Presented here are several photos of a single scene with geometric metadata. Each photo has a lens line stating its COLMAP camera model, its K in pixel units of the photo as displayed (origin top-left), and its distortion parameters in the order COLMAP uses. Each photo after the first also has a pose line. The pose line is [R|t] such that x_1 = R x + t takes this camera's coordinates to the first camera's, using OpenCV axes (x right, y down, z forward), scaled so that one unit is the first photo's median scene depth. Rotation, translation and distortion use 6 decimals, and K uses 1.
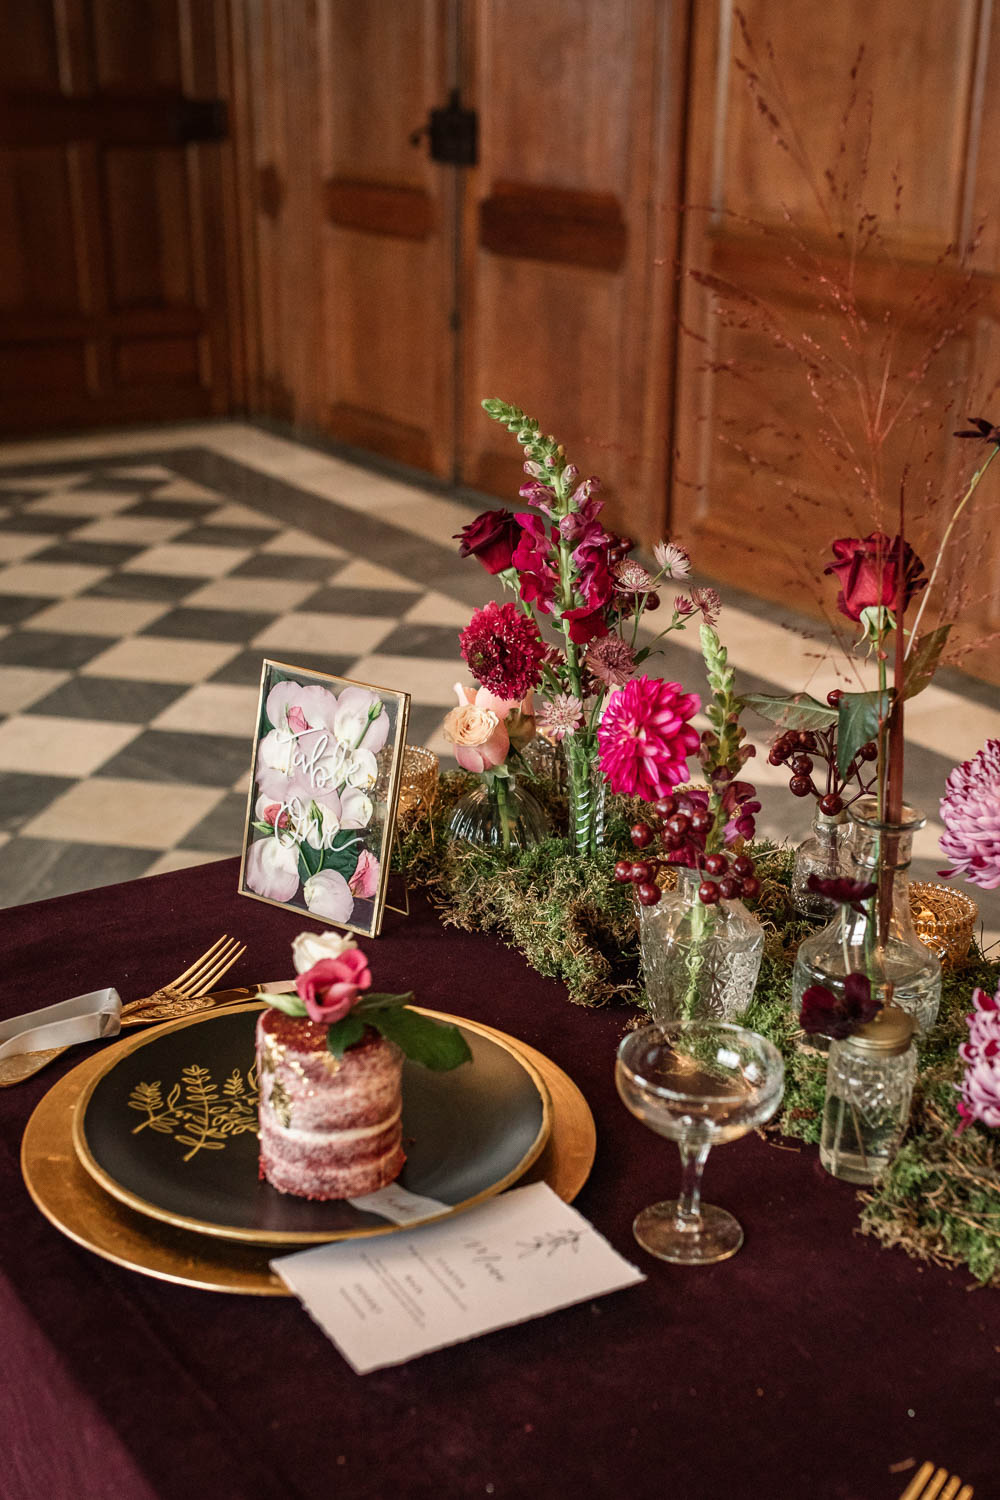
lens RADIAL K [[1727.8, 0, 571.2], [0, 1727.8, 848.4], [0, 0, 1]] dist [-0.020138, 0.027491]
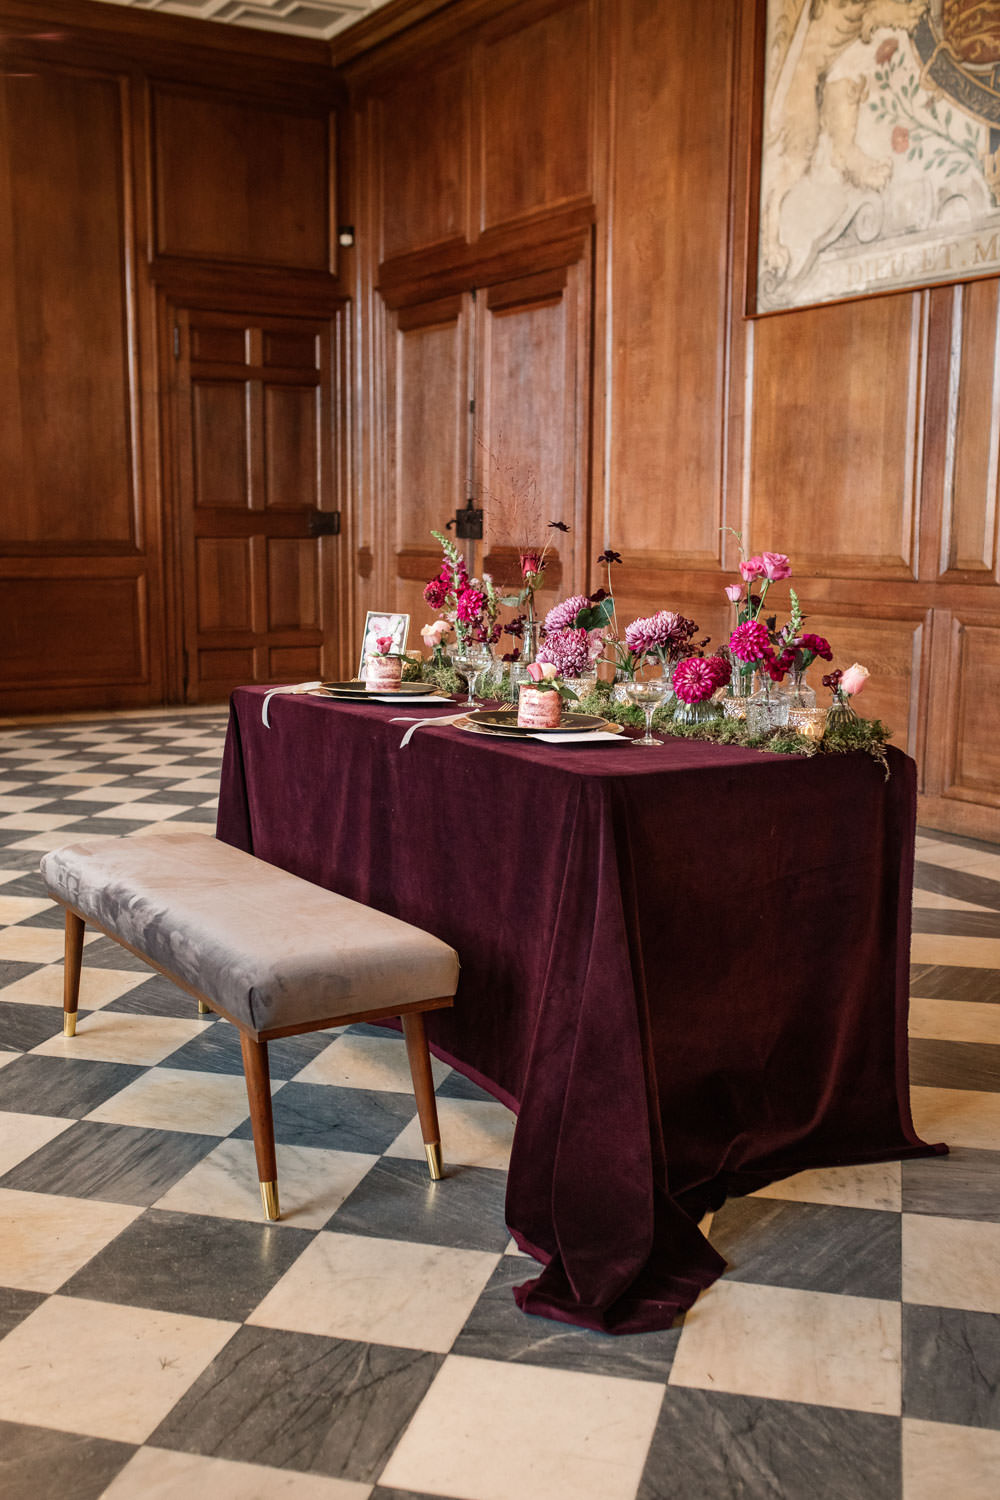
lens RADIAL K [[1511.0, 0, 499.7], [0, 1511.0, 831.0], [0, 0, 1]] dist [-0.019228, -0.005913]
pose [[0.997495, -0.004340, -0.070604, 0.282360], [-0.011480, 0.974950, -0.222127, 0.951602], [0.069800, 0.222381, 0.972458, -1.735404]]
